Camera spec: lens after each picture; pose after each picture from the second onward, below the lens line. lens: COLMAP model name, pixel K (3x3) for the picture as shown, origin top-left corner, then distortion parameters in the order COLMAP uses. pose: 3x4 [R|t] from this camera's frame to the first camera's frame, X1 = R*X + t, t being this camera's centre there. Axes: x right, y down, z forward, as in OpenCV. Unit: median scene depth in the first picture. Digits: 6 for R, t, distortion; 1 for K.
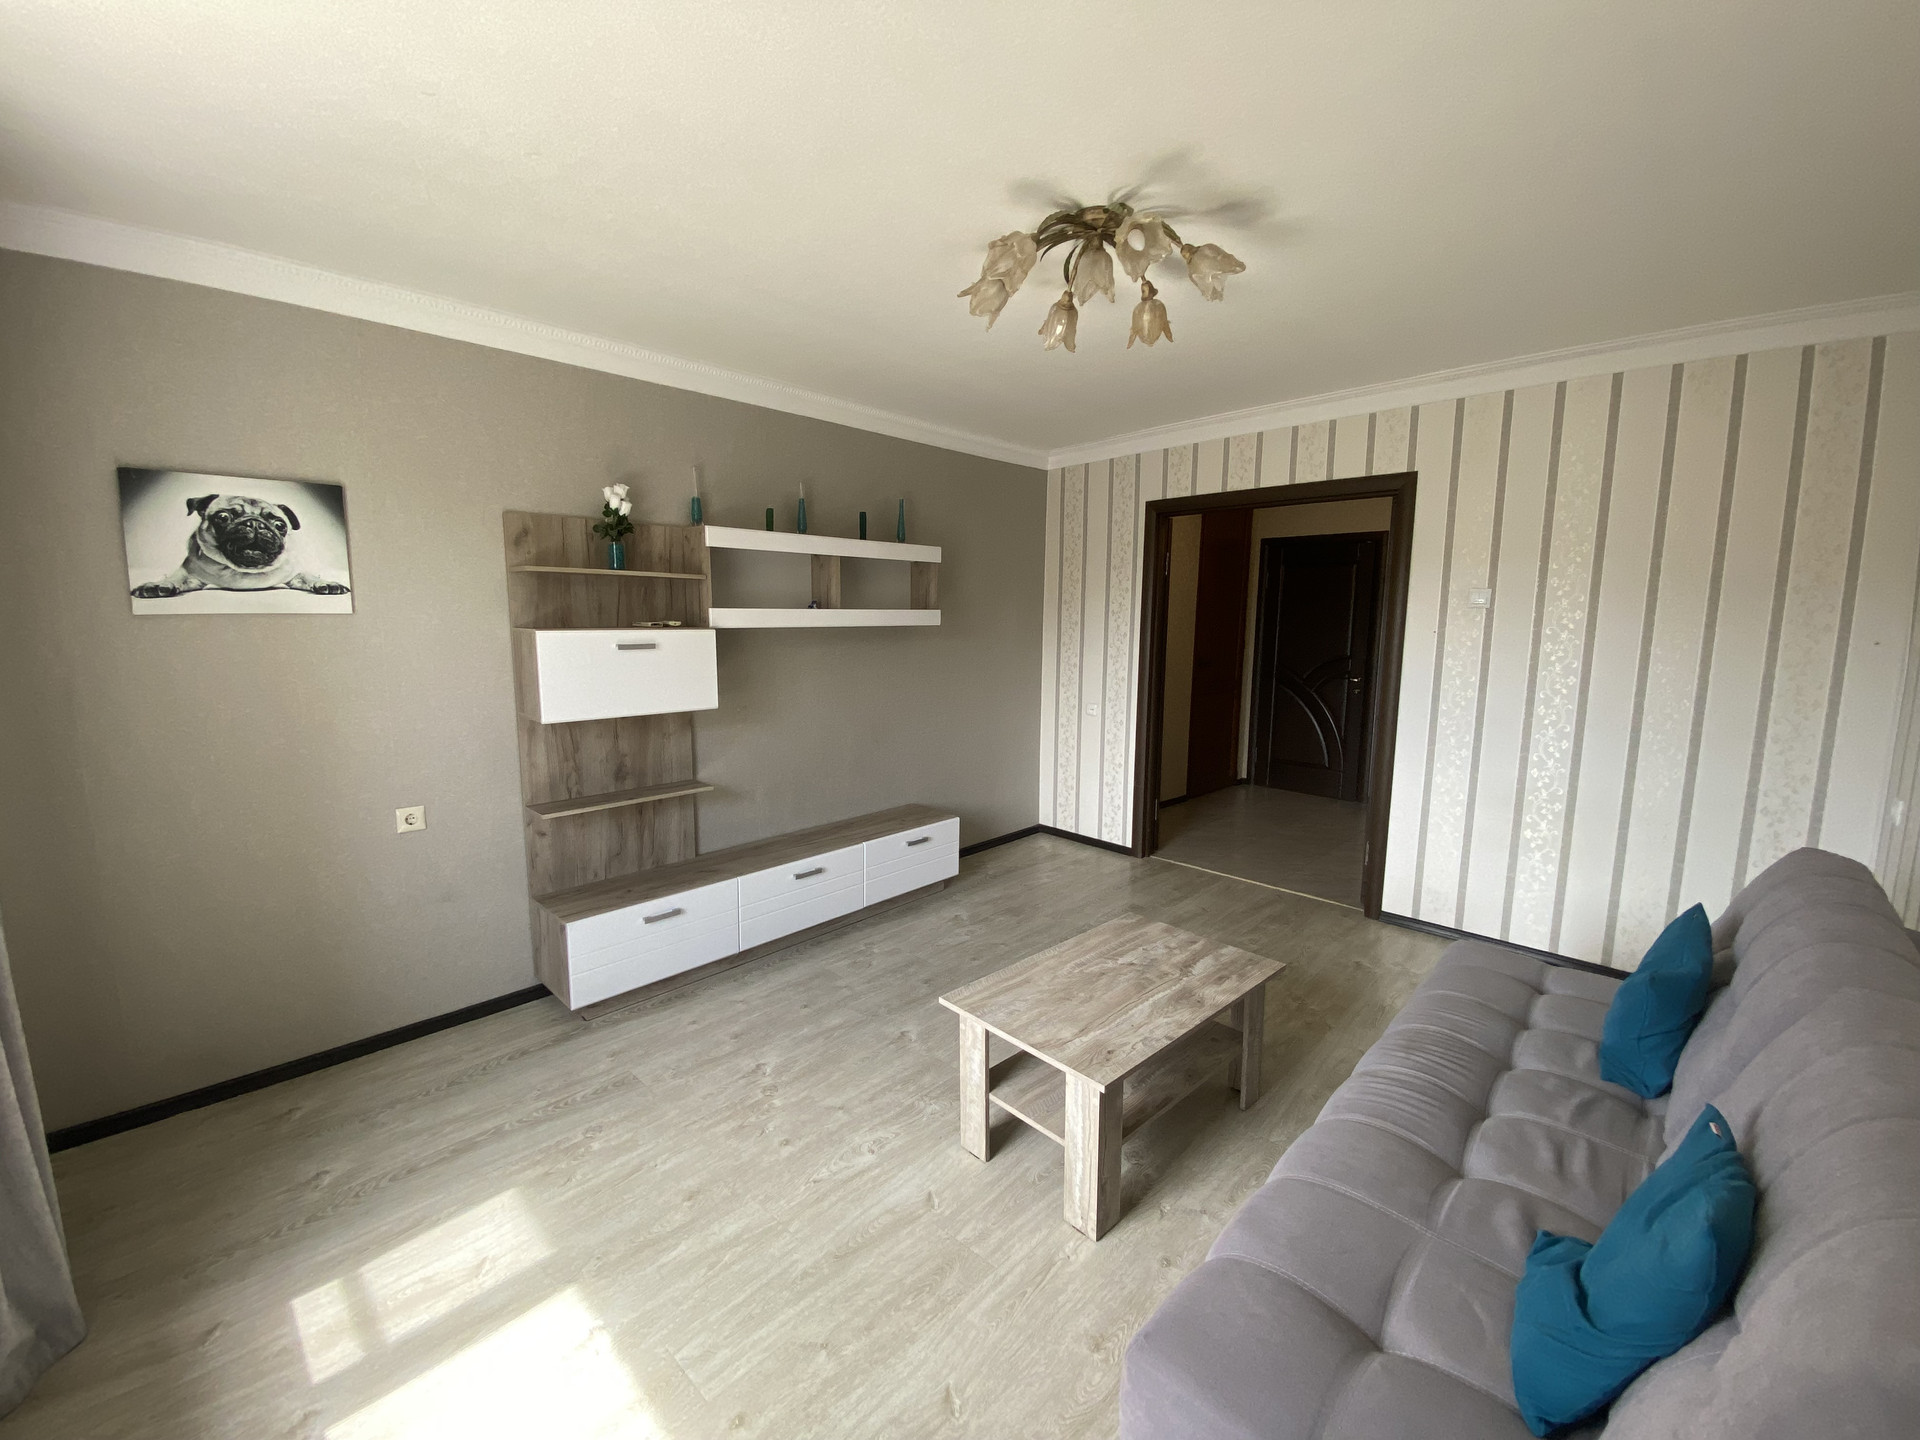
lens RADIAL K [[770.3, 0, 955.5], [0, 770.3, 714.6], [0, 0, 1]] dist [-0.002723, -0.010560]
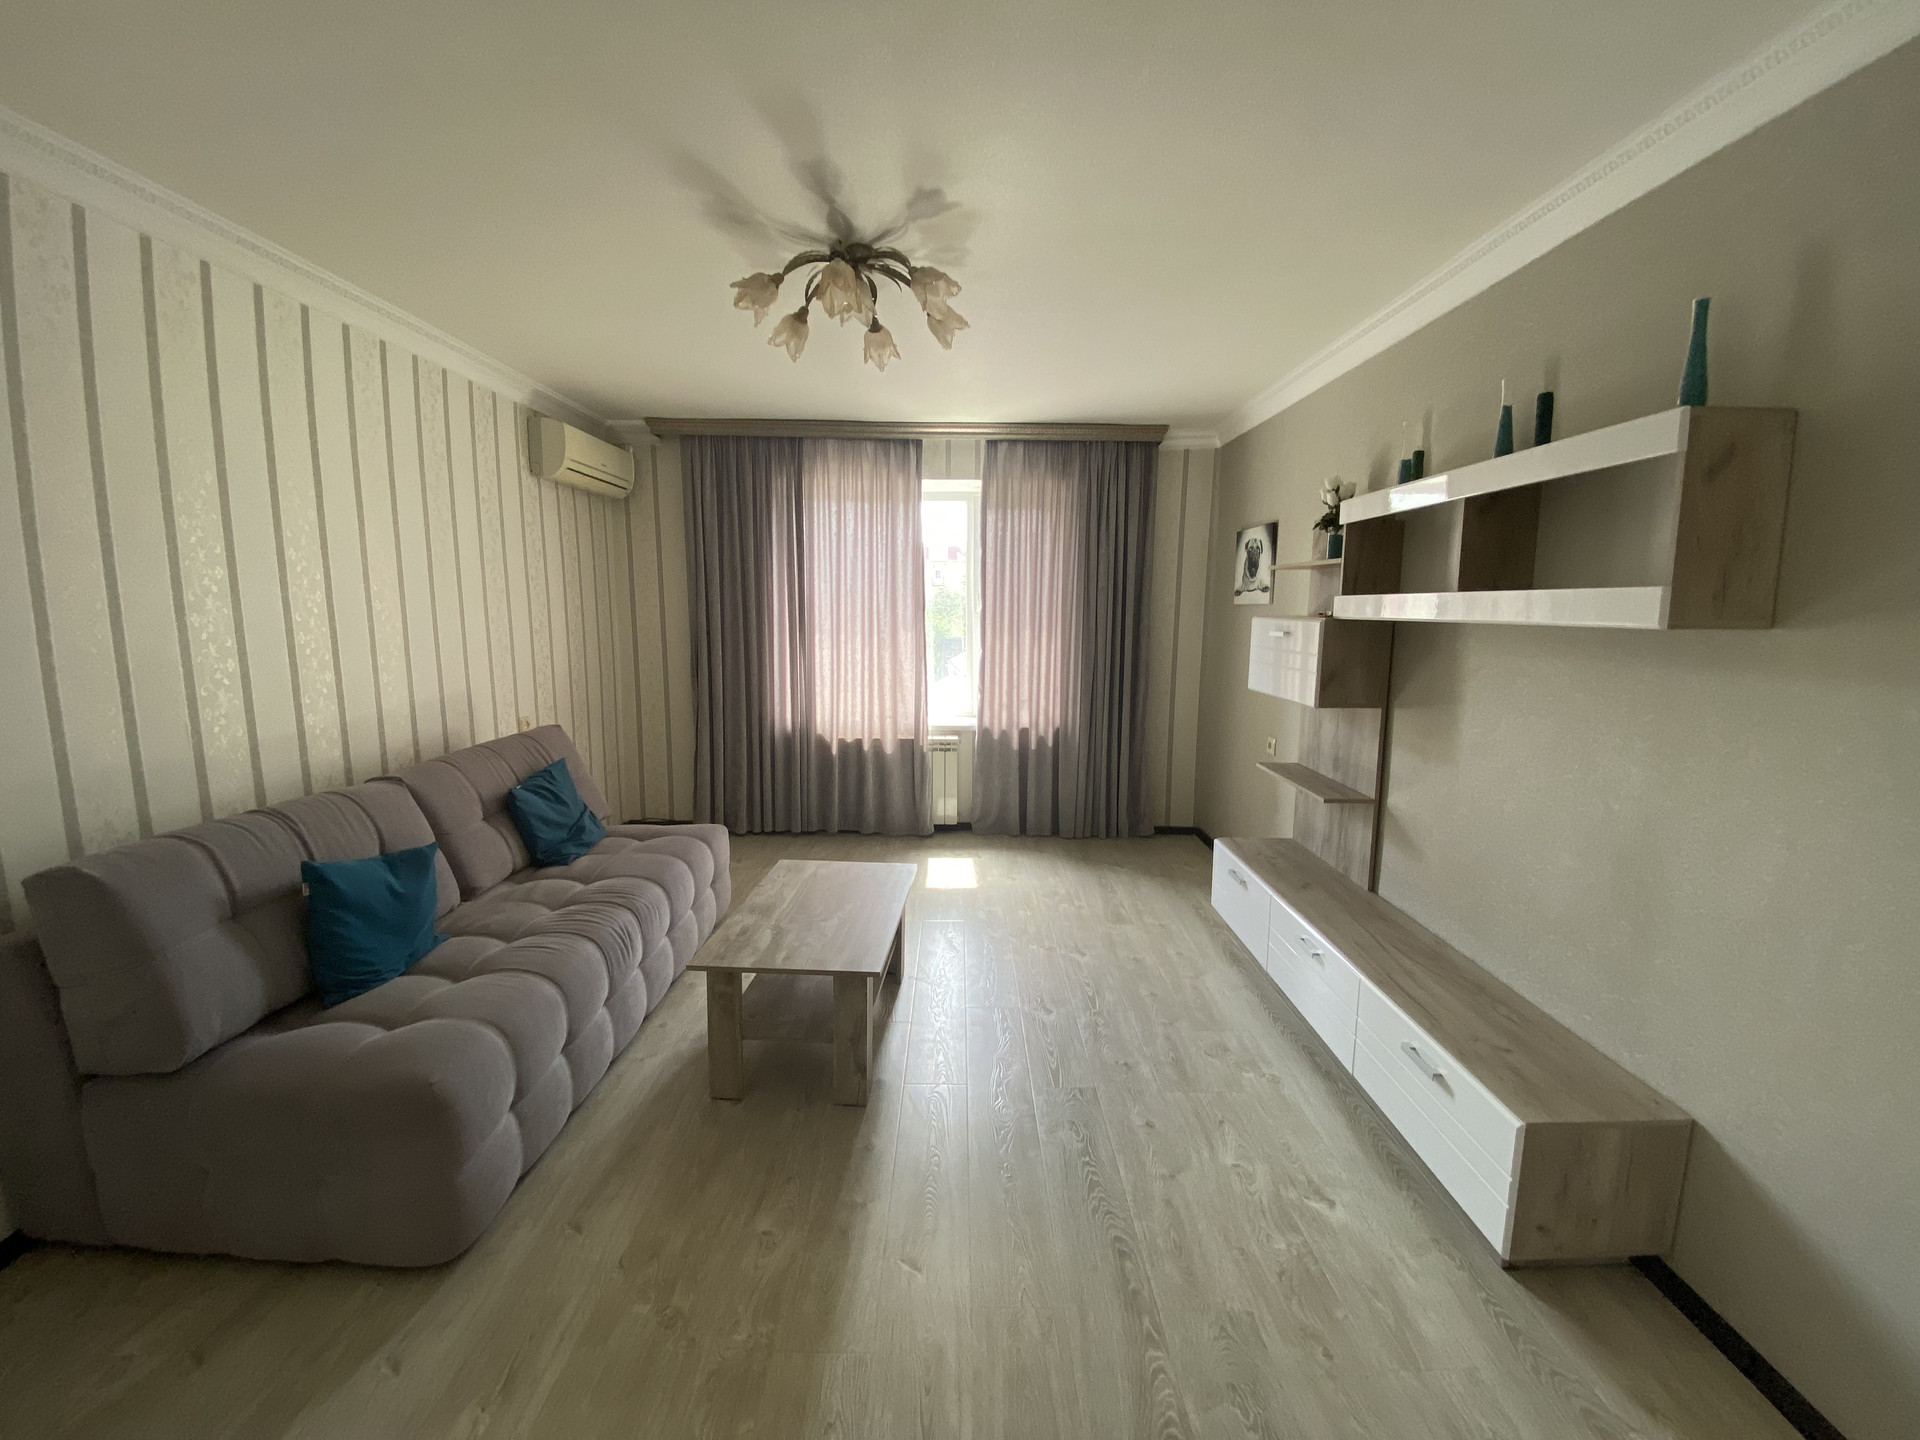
lens RADIAL K [[770.3, 0, 954.2], [0, 770.3, 725.4], [0, 0, 1]] dist [-0.002723, -0.010560]
pose [[-0.733697, 0.095186, -0.672776, 0.586808], [-0.097531, 0.965133, 0.242912, -0.162945], [0.672441, 0.243840, -0.698832, 1.333620]]
